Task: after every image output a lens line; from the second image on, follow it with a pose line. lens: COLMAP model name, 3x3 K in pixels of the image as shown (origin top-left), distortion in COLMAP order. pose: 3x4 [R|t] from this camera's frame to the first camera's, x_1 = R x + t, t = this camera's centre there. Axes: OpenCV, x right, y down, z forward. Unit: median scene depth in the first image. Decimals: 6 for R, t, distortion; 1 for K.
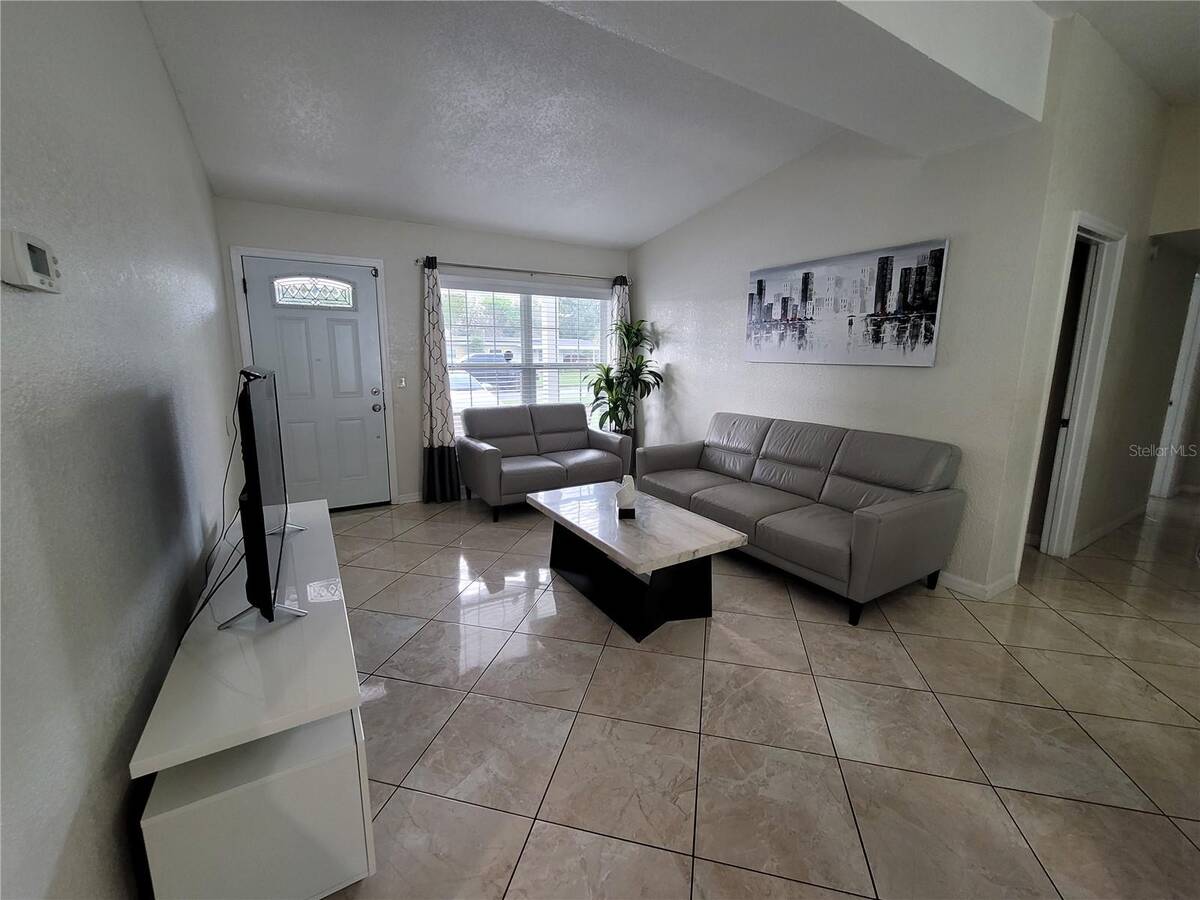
lens RADIAL K [[495.5, 0, 598.3], [0, 495.5, 446.0], [0, 0, 1]] dist [-0.004842, -0.000489]
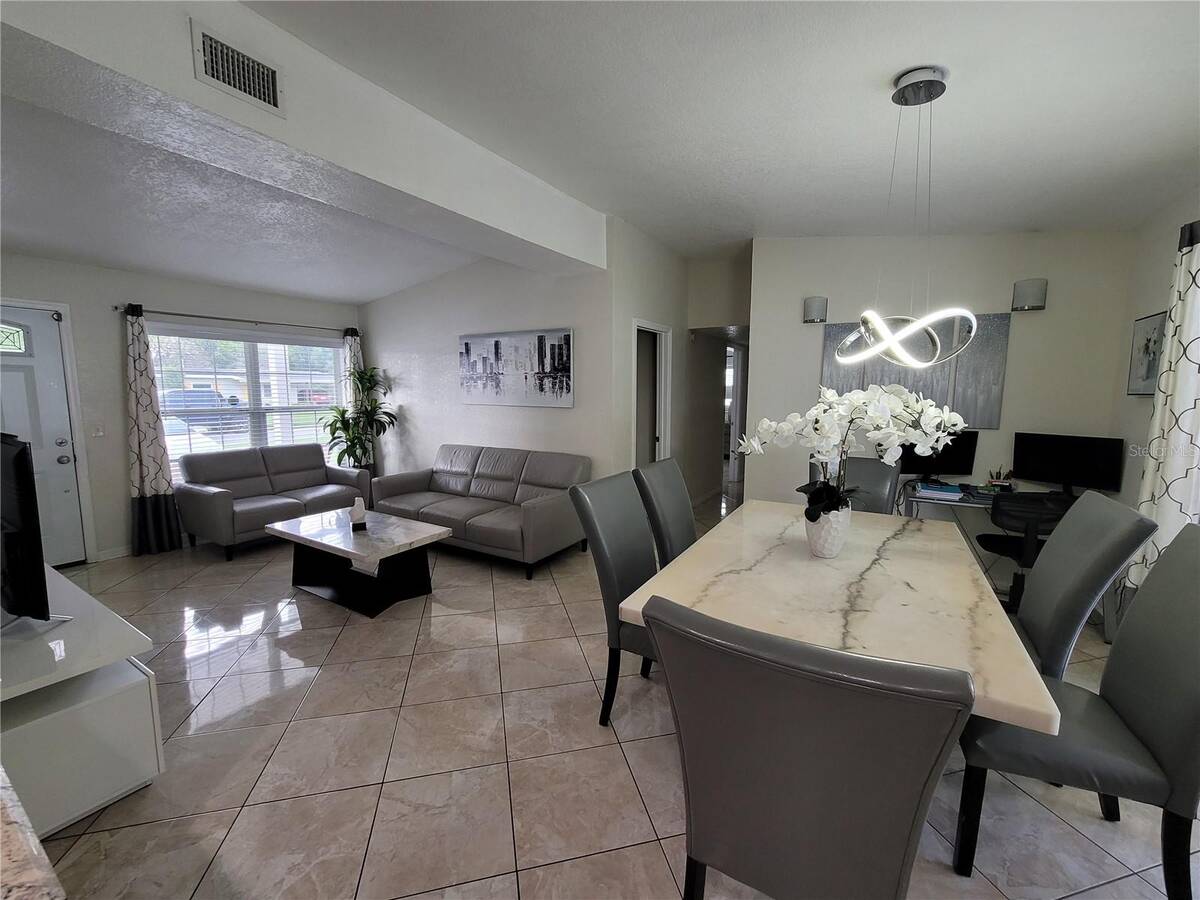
lens RADIAL K [[495.5, 0, 598.3], [0, 495.5, 446.0], [0, 0, 1]] dist [-0.004842, -0.000489]
pose [[0.889102, -0.056207, 0.454246, 0.025610], [0.085441, 0.995368, -0.044071, 0.025682], [-0.449664, 0.077995, 0.889786, -0.303834]]
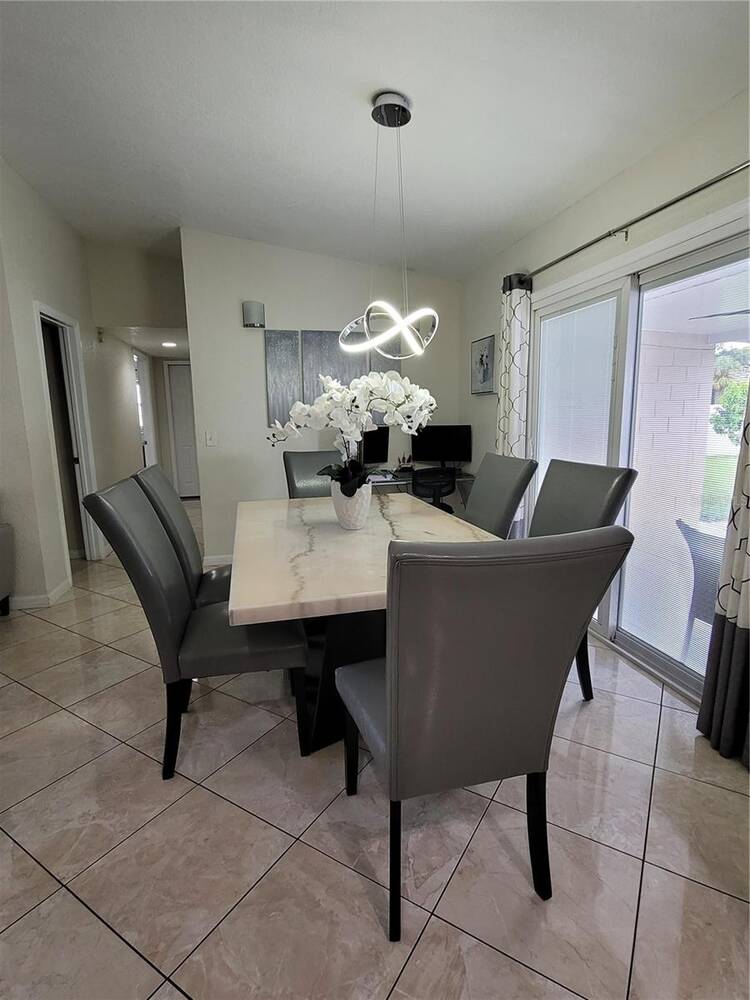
lens RADIAL K [[504.8, 0, 381.3], [0, 504.8, 498.4], [0, 0, 1]] dist [-0.006431, -0.000046]
pose [[0.310917, -0.169761, 0.935153, -0.065890], [0.188338, 0.975413, 0.114451, 0.043529], [-0.931590, 0.140540, 0.335245, -0.166683]]
